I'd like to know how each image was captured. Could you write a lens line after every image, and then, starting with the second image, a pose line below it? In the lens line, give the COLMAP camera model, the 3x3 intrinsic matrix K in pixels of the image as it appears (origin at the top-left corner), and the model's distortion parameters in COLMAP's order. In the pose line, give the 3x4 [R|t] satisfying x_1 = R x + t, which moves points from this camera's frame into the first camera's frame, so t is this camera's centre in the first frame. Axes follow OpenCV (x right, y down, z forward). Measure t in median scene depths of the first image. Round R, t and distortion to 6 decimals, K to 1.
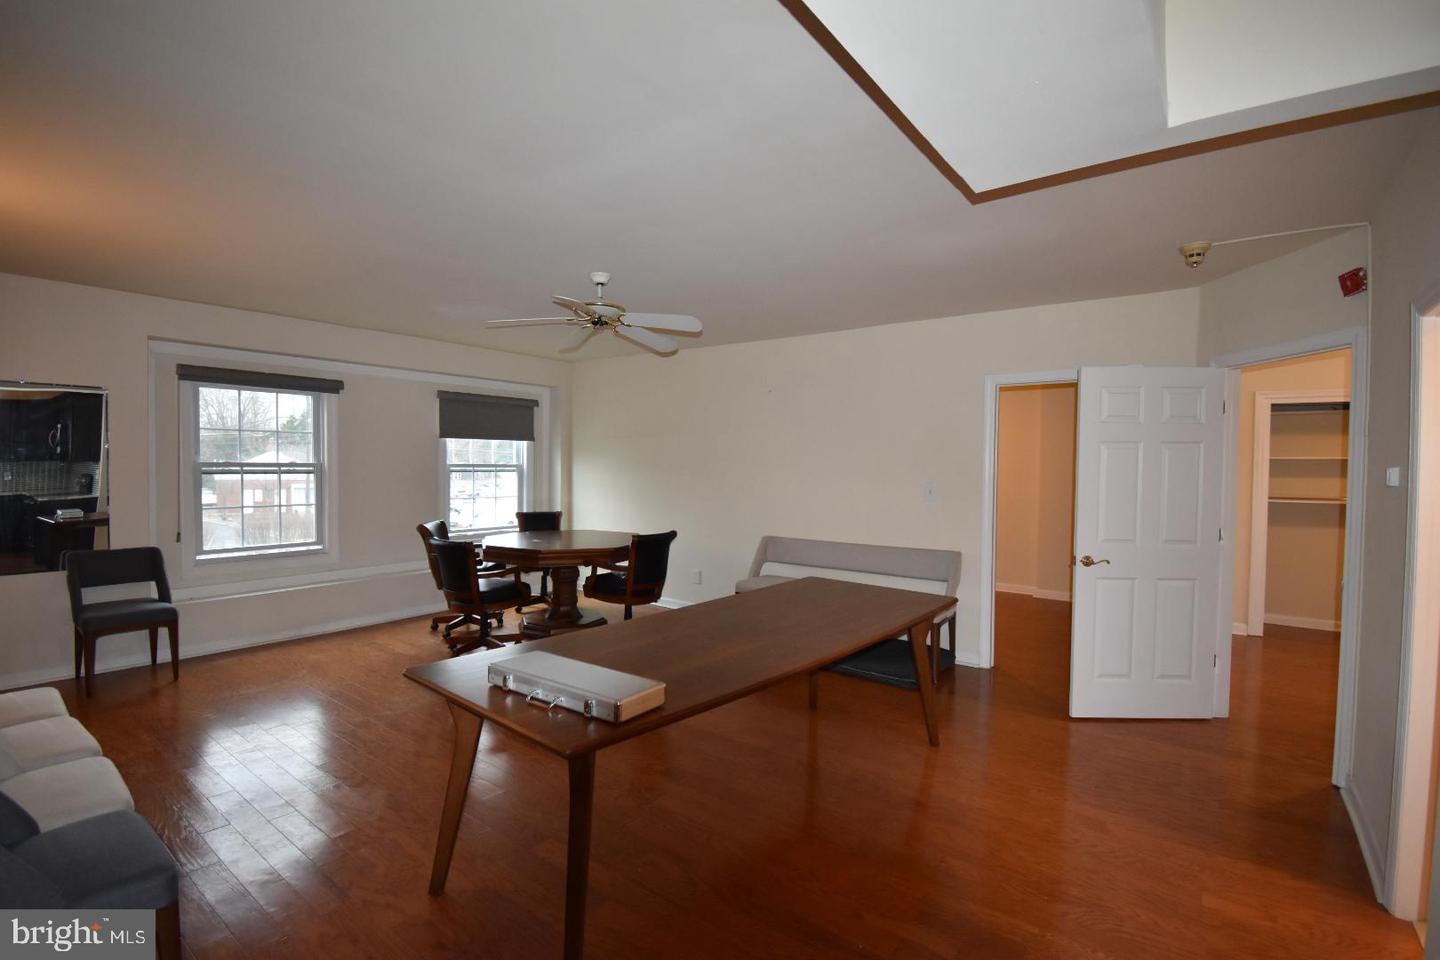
lens RADIAL K [[651.0, 0, 720.0], [0, 651.0, 480.0], [0, 0, 1]] dist [0.021367, -0.027591]
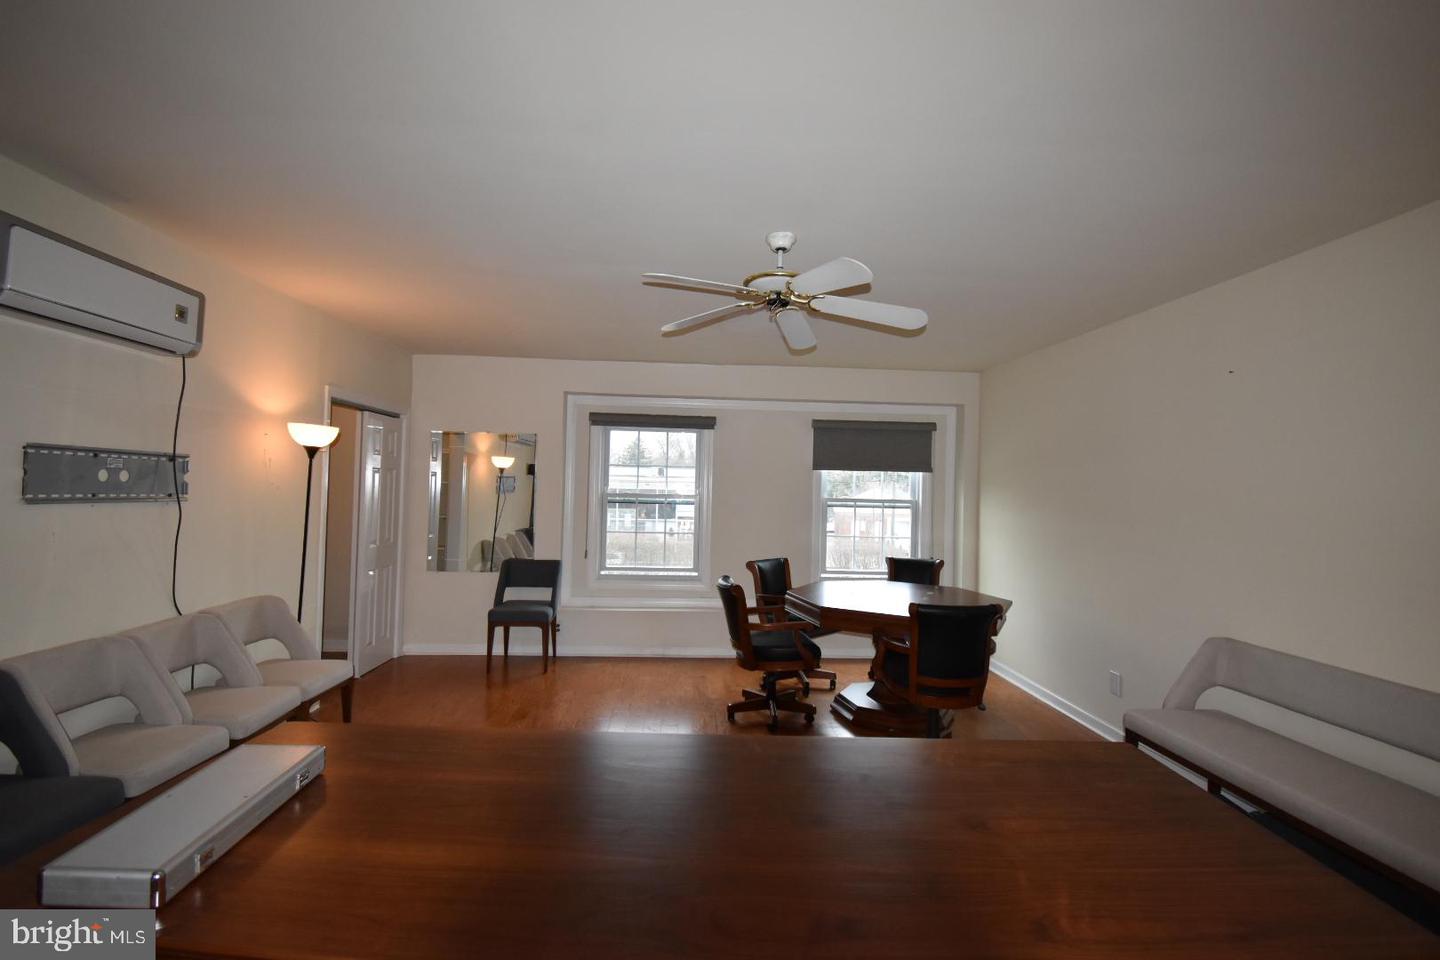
lens RADIAL K [[651.0, 0, 720.0], [0, 651.0, 480.0], [0, 0, 1]] dist [0.021367, -0.027591]
pose [[0.648212, -0.007069, -0.761427, 0.222017], [-0.035822, 0.998567, -0.039766, -0.009480], [0.760617, 0.053053, 0.647030, 0.335294]]
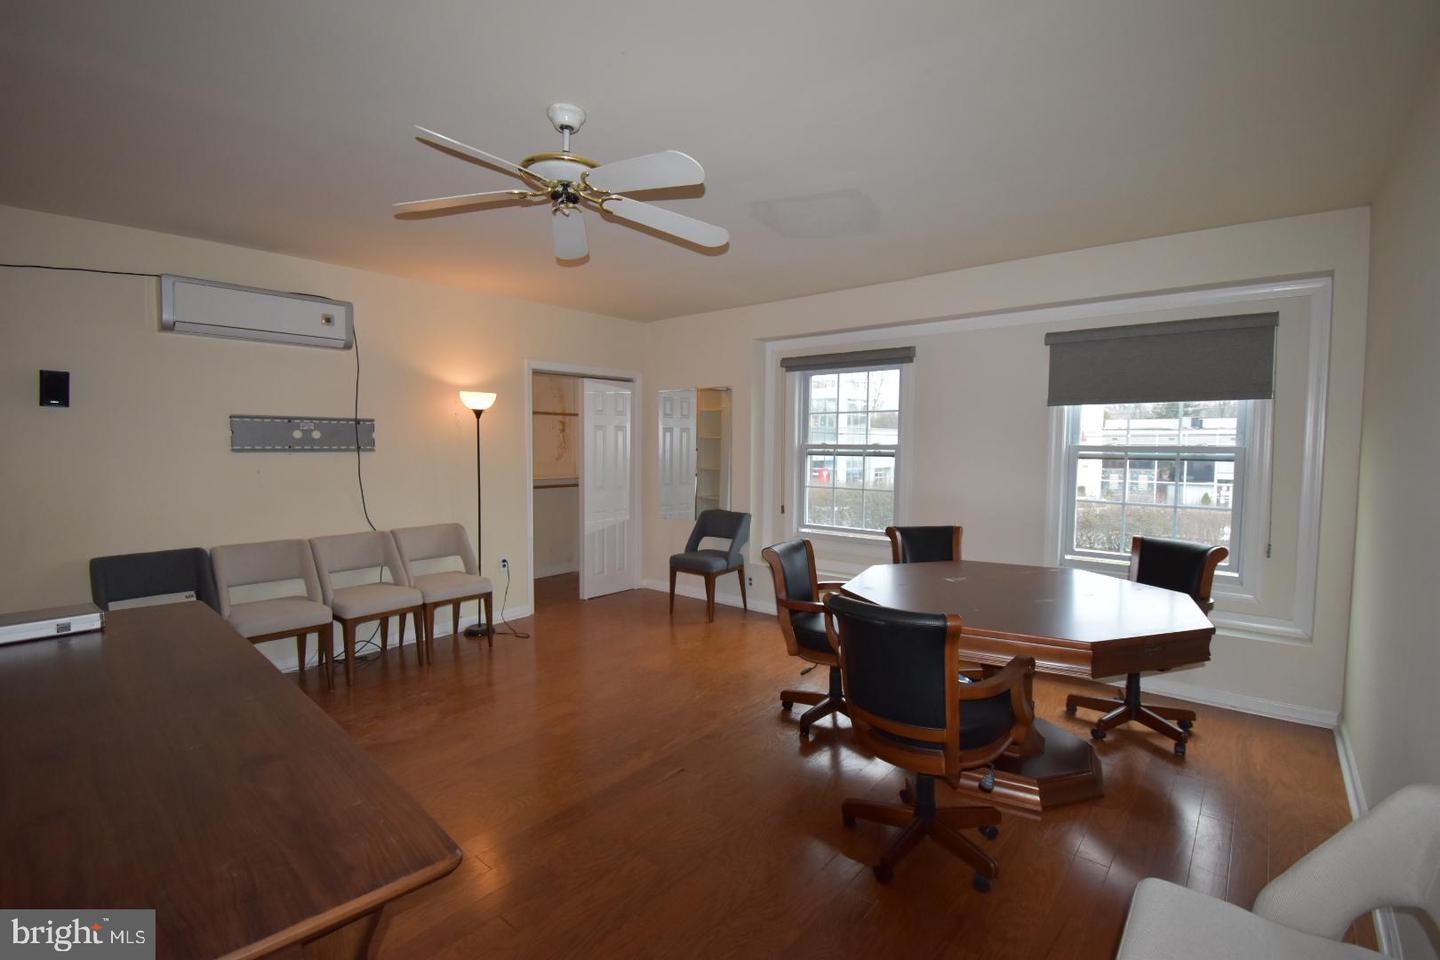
lens RADIAL K [[651.0, 0, 720.0], [0, 651.0, 480.0], [0, 0, 1]] dist [0.021367, -0.027591]
pose [[-0.043216, 0.046432, -0.997986, 0.279685], [-0.029491, 0.998425, 0.047729, -0.013207], [0.998630, 0.031495, -0.041778, 0.794674]]
